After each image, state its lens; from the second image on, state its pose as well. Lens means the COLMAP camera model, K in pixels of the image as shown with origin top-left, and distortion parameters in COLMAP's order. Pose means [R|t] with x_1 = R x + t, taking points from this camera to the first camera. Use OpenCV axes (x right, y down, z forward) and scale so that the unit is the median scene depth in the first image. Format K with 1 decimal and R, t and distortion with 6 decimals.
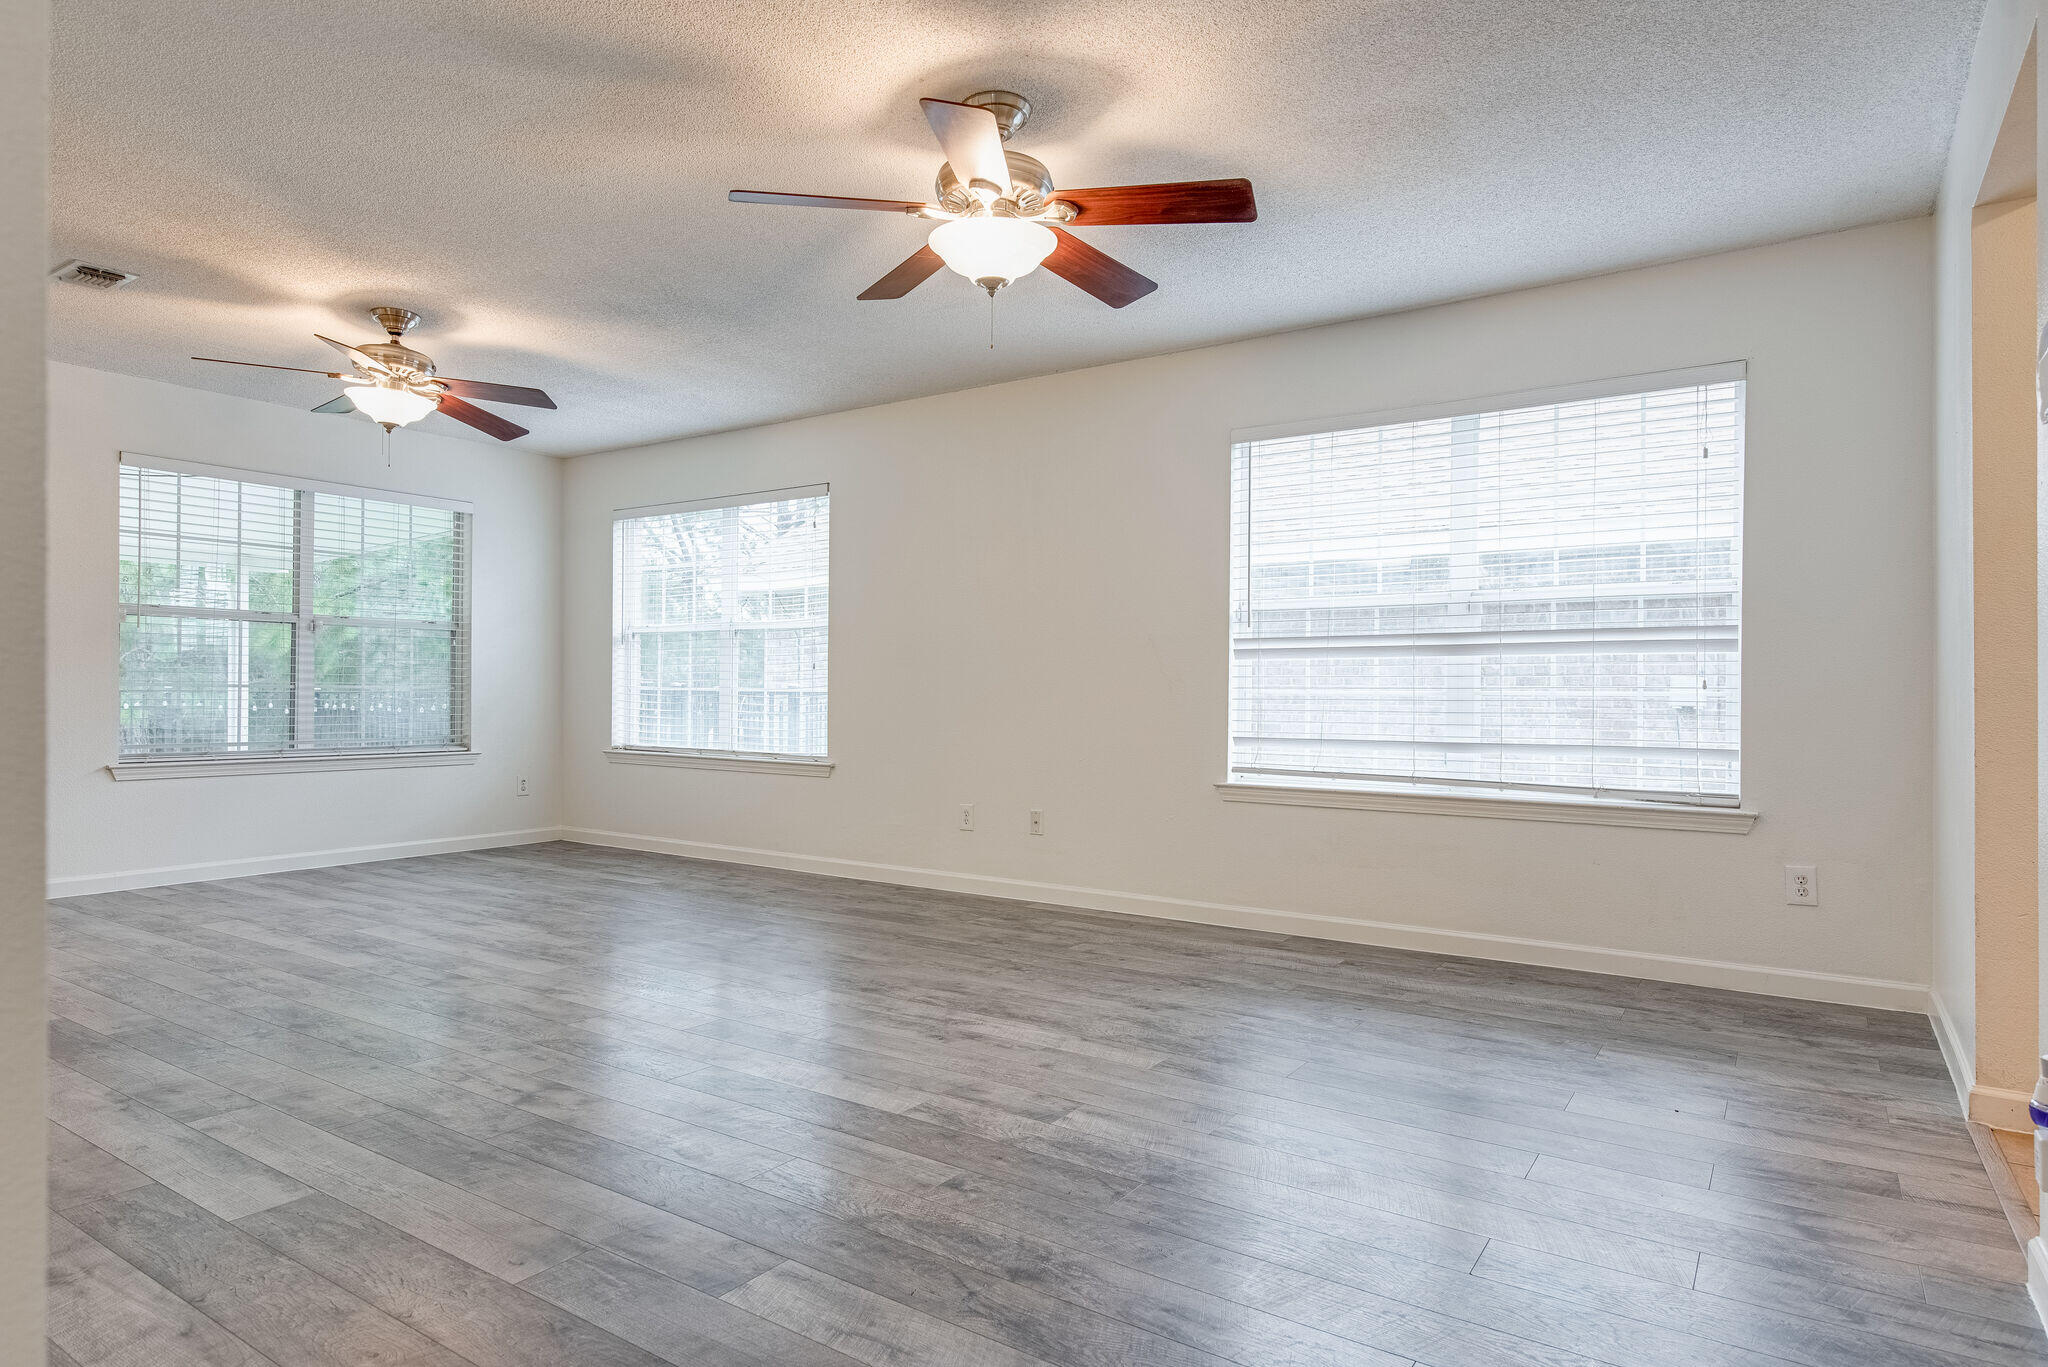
lens RADIAL K [[1196.5, 0, 1013.7], [0, 1196.5, 702.3], [0, 0, 1]] dist [0.008273, -0.000566]
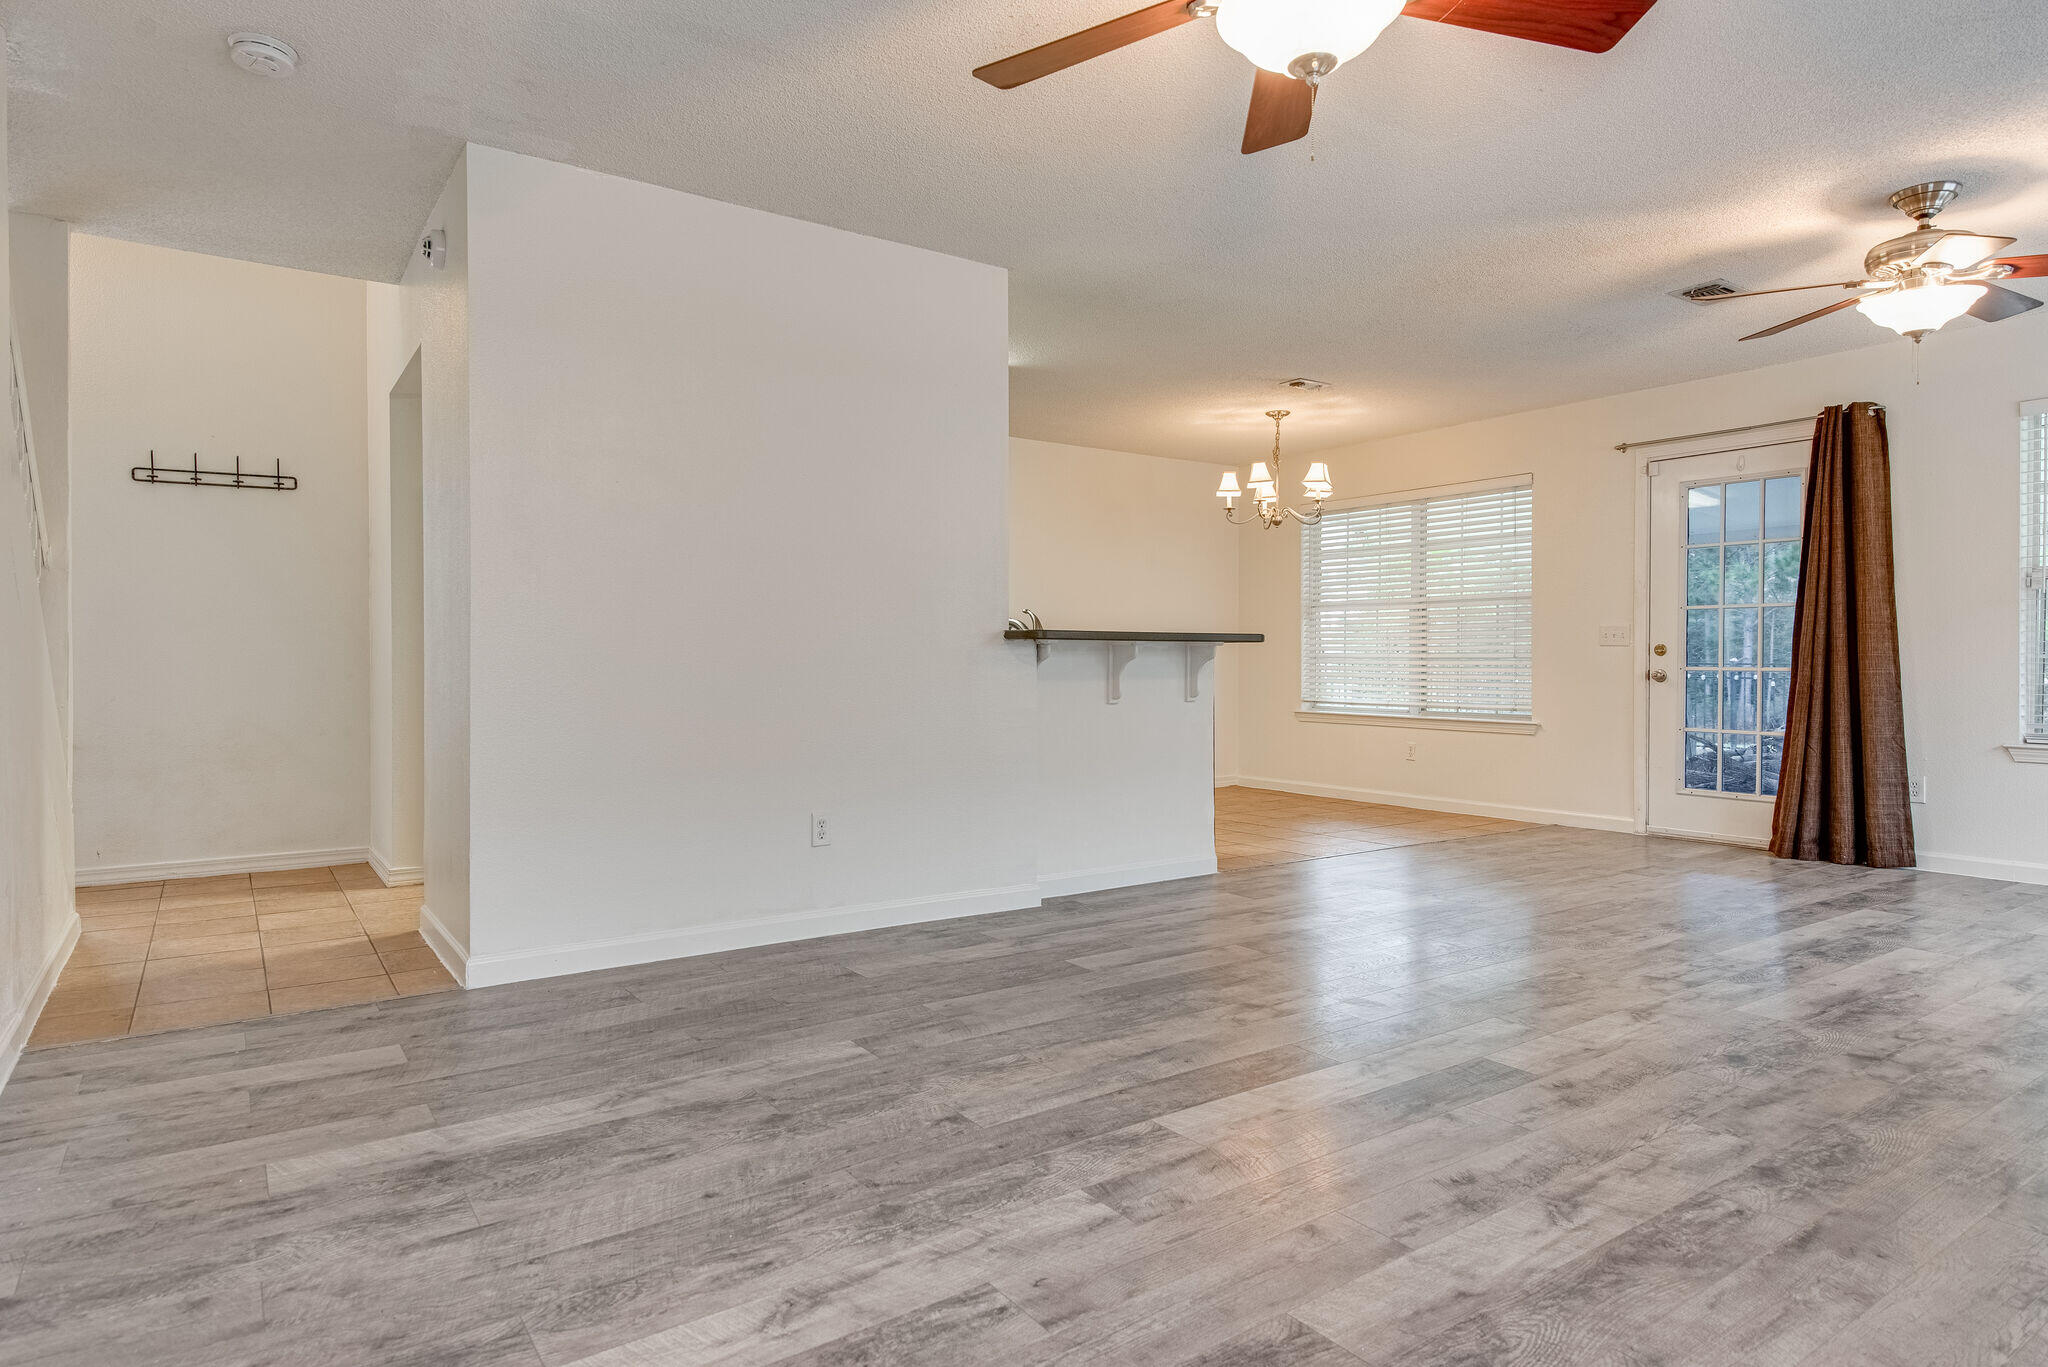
lens RADIAL K [[1196.5, 0, 1013.7], [0, 1196.5, 702.3], [0, 0, 1]] dist [0.008273, -0.000566]
pose [[-0.391386, 0.022376, -0.919954, 0.775480], [-0.006787, 0.999607, 0.027201, -0.000320], [0.920202, 0.016890, -0.391080, 1.247200]]
